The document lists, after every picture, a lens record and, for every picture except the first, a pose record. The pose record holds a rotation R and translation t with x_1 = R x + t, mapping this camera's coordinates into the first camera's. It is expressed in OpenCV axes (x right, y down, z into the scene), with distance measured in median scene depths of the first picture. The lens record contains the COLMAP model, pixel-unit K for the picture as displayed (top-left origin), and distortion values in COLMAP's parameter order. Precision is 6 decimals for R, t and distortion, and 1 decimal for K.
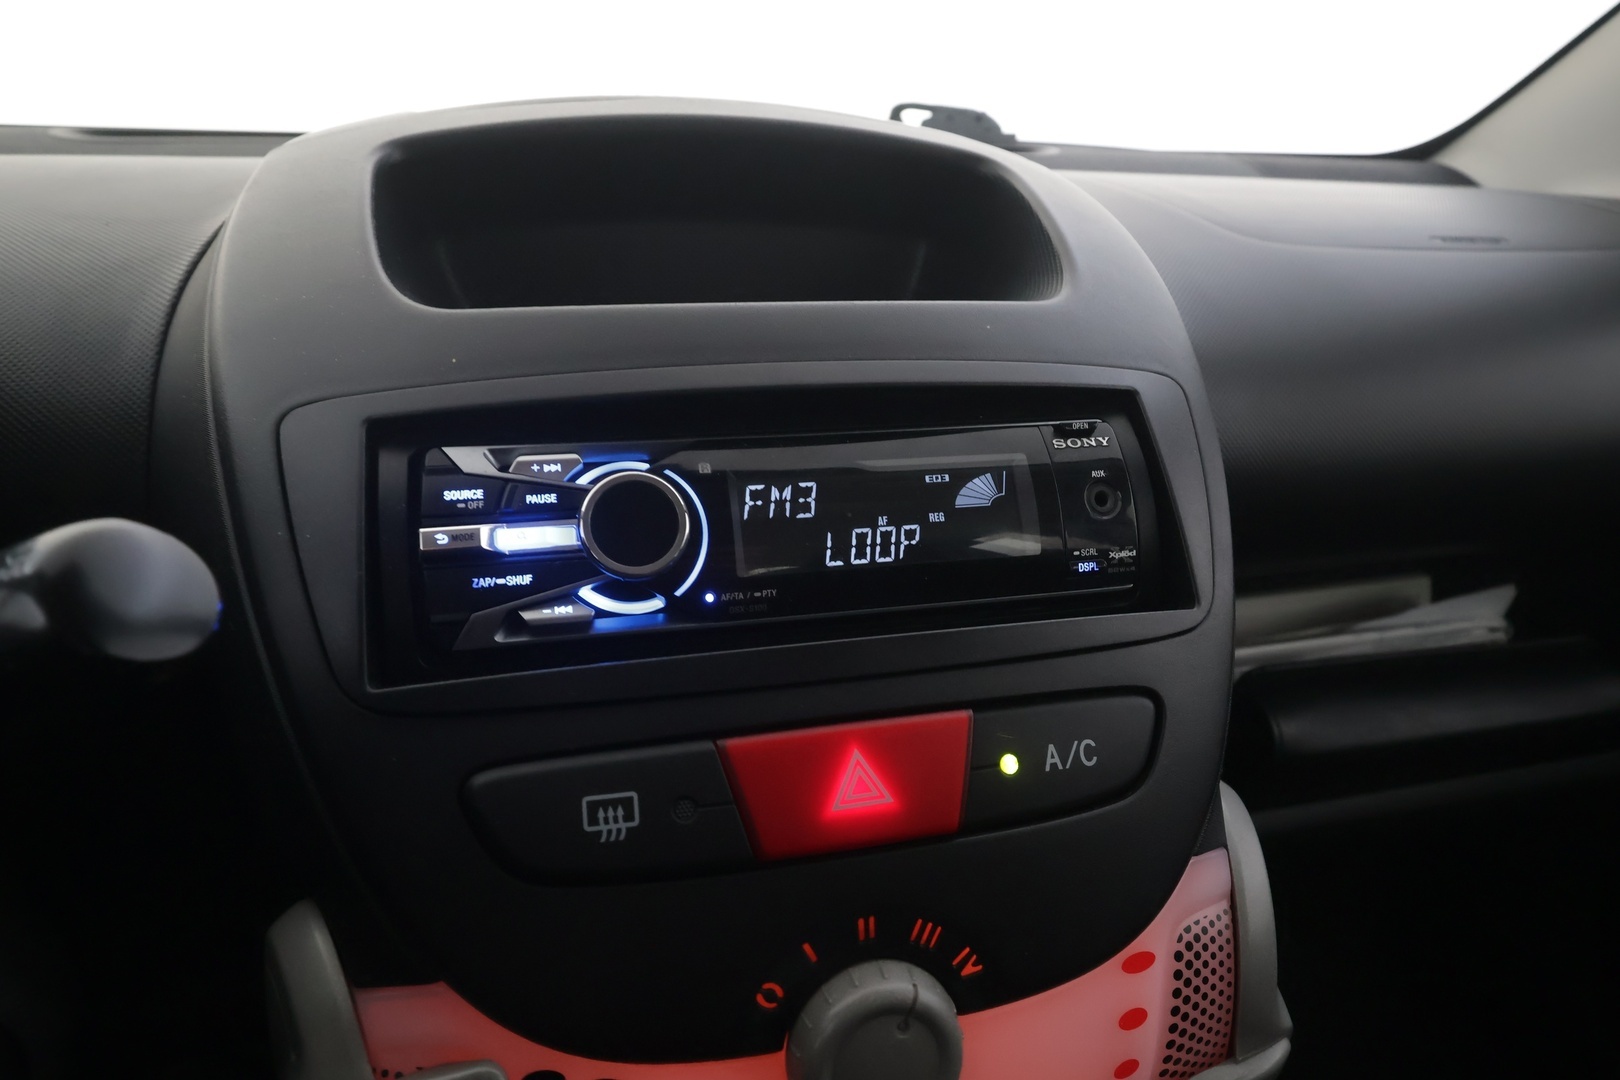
lens RADIAL K [[1009.1, 0, 808.8], [0, 1009.1, 545.1], [0, 0, 1]] dist [-0.000930, 0.000776]
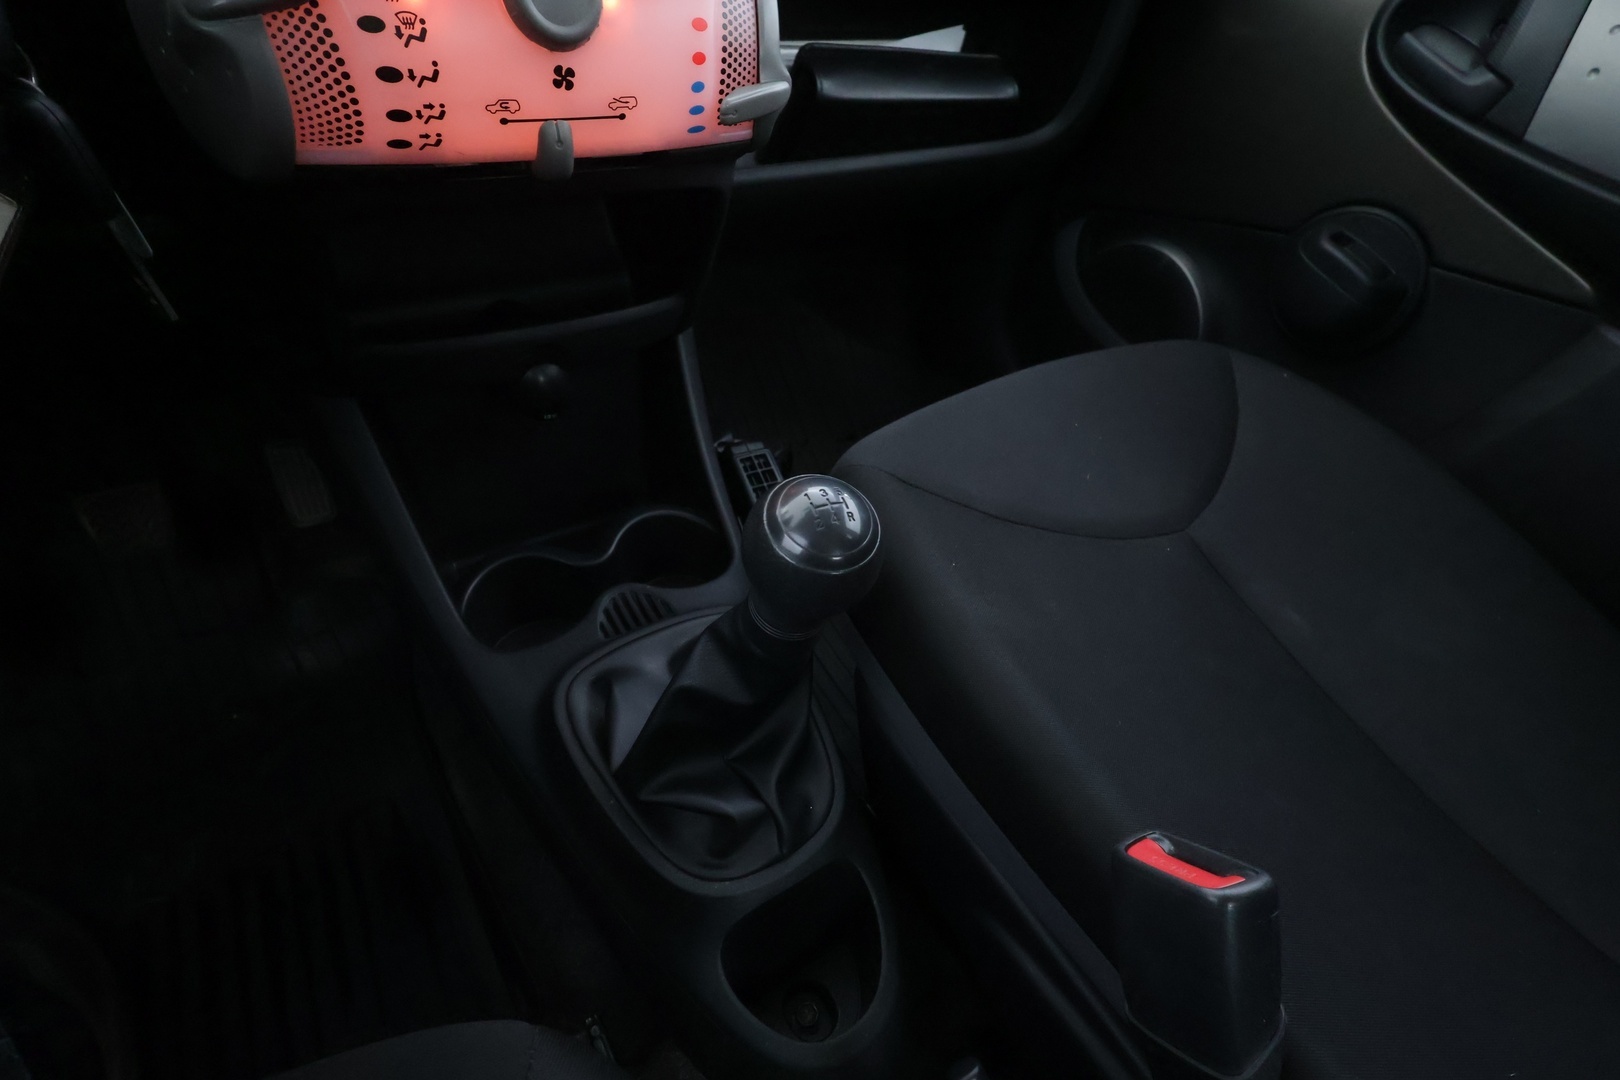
lens RADIAL K [[749.6, 0, 814.4], [0, 749.6, 541.9], [0, 0, 1]] dist [-0.002788, -0.000473]
pose [[0.939797, -0.159514, 0.302218, -0.050973], [0.036697, 0.926366, 0.374832, 0.852871], [-0.339756, -0.341175, 0.876450, -0.617141]]
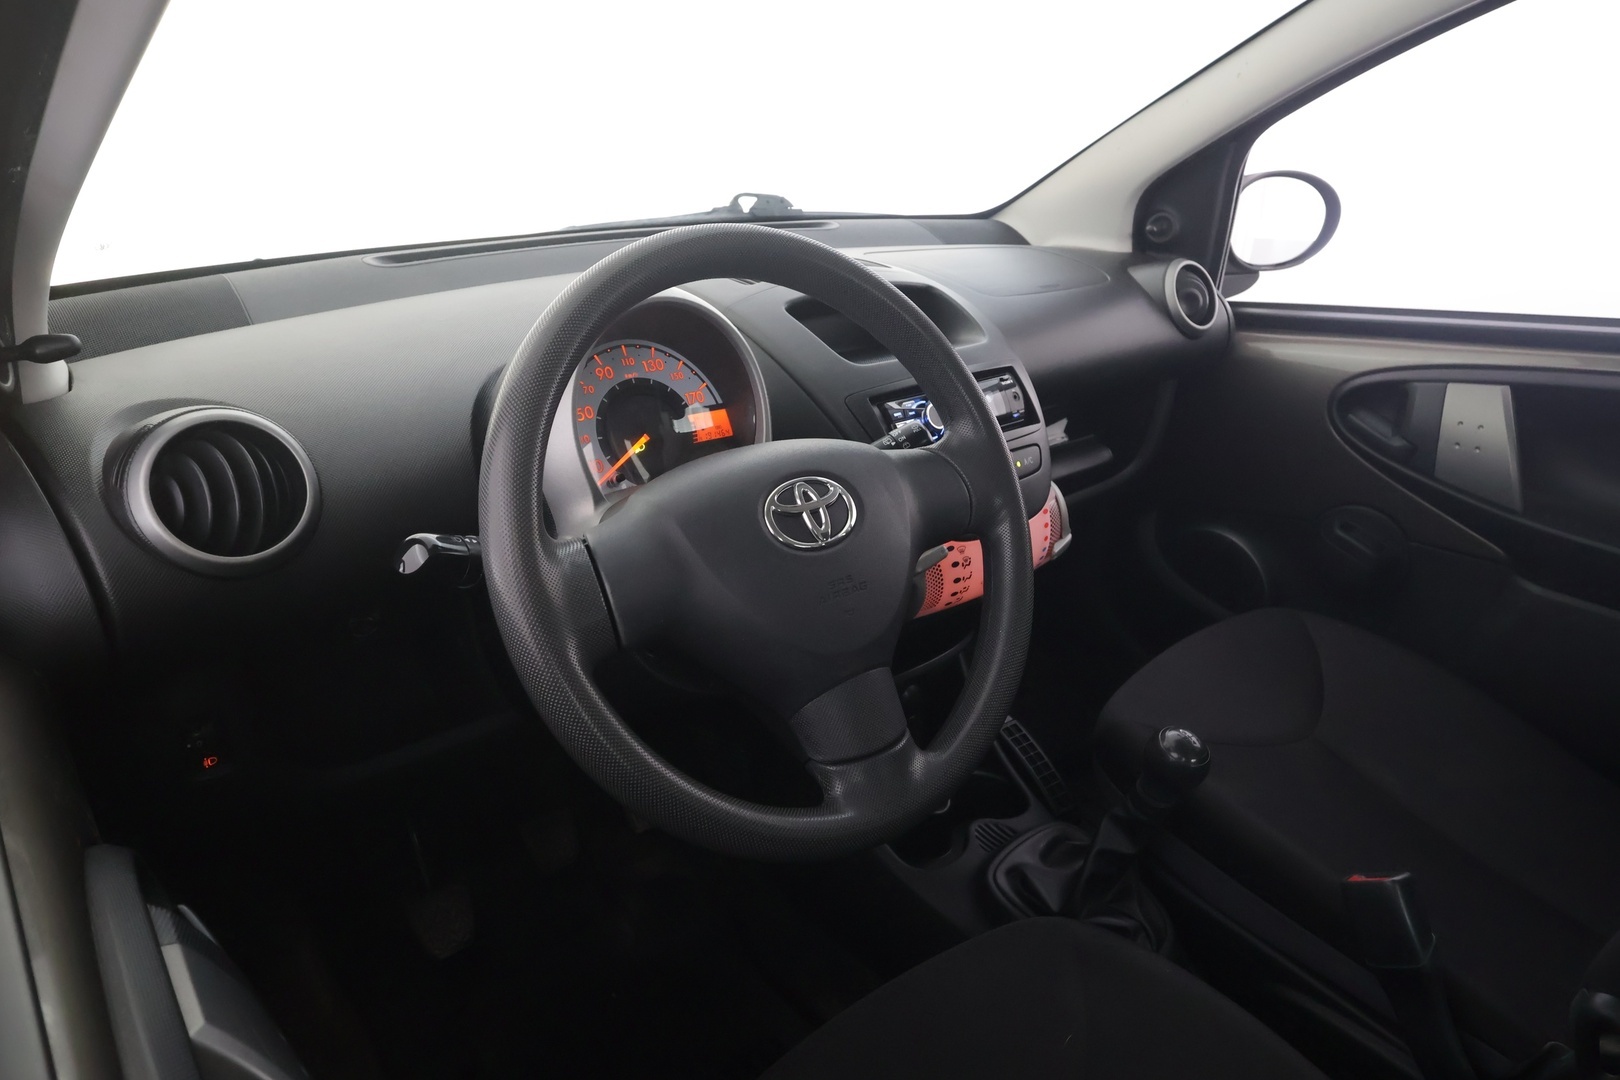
lens RADIAL K [[1009.1, 0, 808.8], [0, 1009.1, 545.1], [0, 0, 1]] dist [-0.000930, 0.000776]
pose [[0.889557, -0.177038, 0.421125, -2.245685], [0.146862, 0.983744, 0.103337, -0.007271], [-0.432574, -0.030077, 0.901097, -2.234058]]
